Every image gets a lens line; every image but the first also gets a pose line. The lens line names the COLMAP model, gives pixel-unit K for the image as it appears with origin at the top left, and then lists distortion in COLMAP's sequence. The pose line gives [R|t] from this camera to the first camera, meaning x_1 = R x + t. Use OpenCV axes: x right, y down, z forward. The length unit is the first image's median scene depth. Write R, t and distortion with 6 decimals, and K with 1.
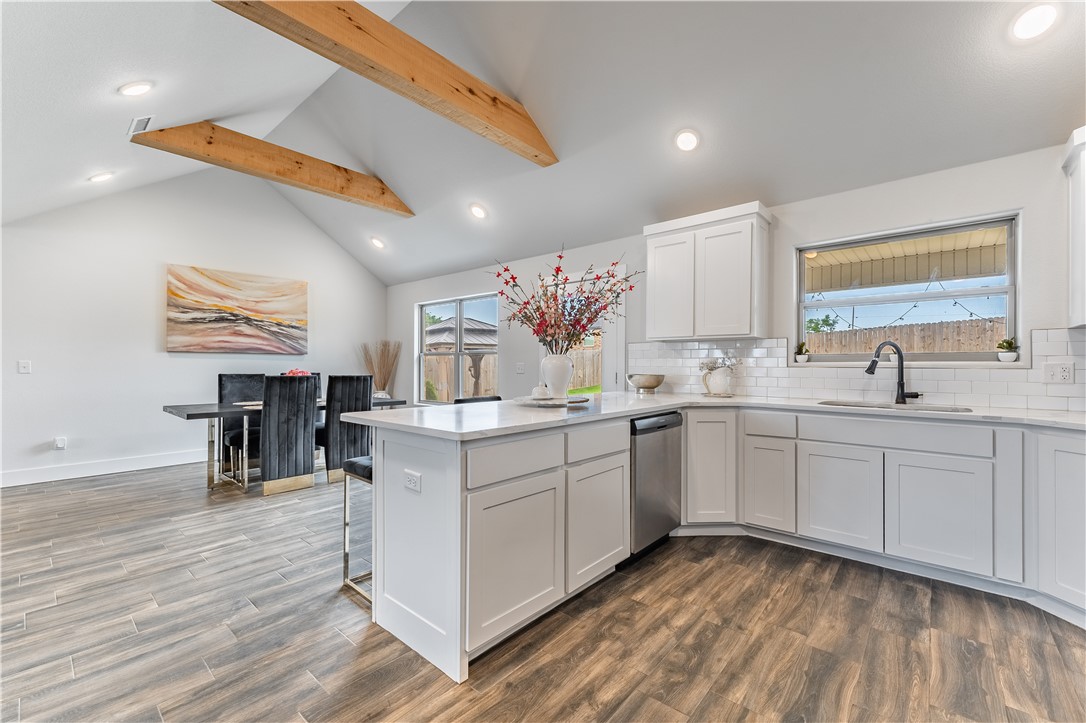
lens RADIAL K [[449.8, 0, 546.4], [0, 449.8, 362.6], [0, 0, 1]] dist [-0.000519, -0.000063]
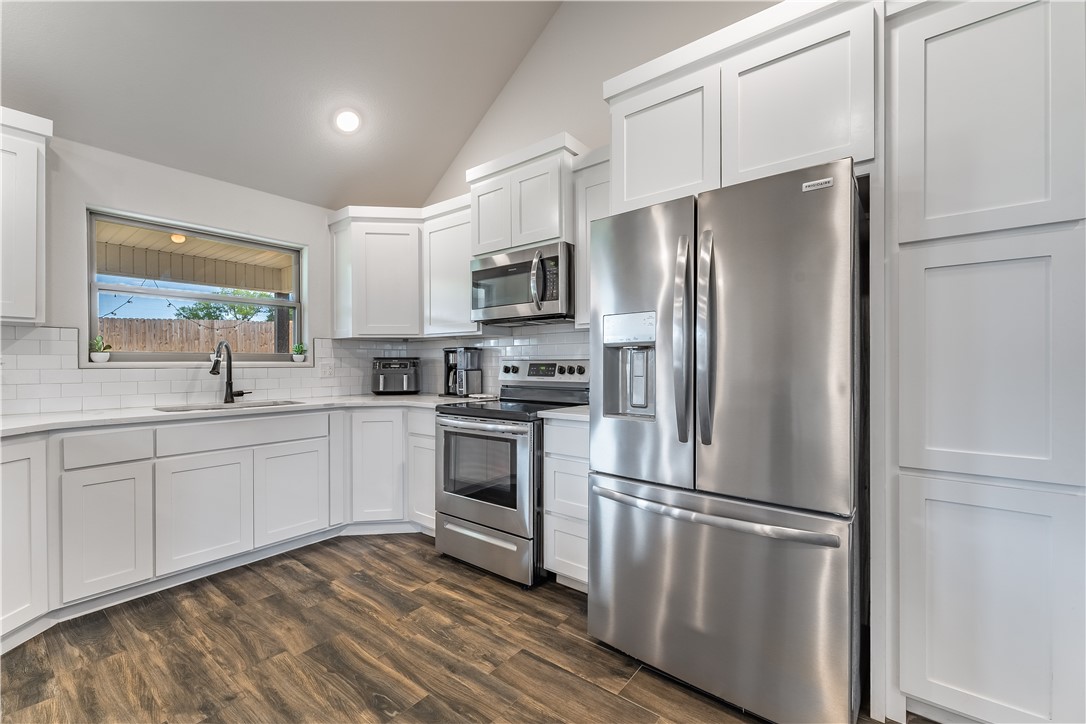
lens RADIAL K [[449.8, 0, 545.9], [0, 449.8, 363.3], [0, 0, 1]] dist [-0.000519, -0.000063]
pose [[-0.050480, -0.002564, 0.998722, -0.321232], [-0.001844, 0.999995, 0.002474, -0.002911], [-0.998723, -0.001716, -0.050484, 0.403281]]
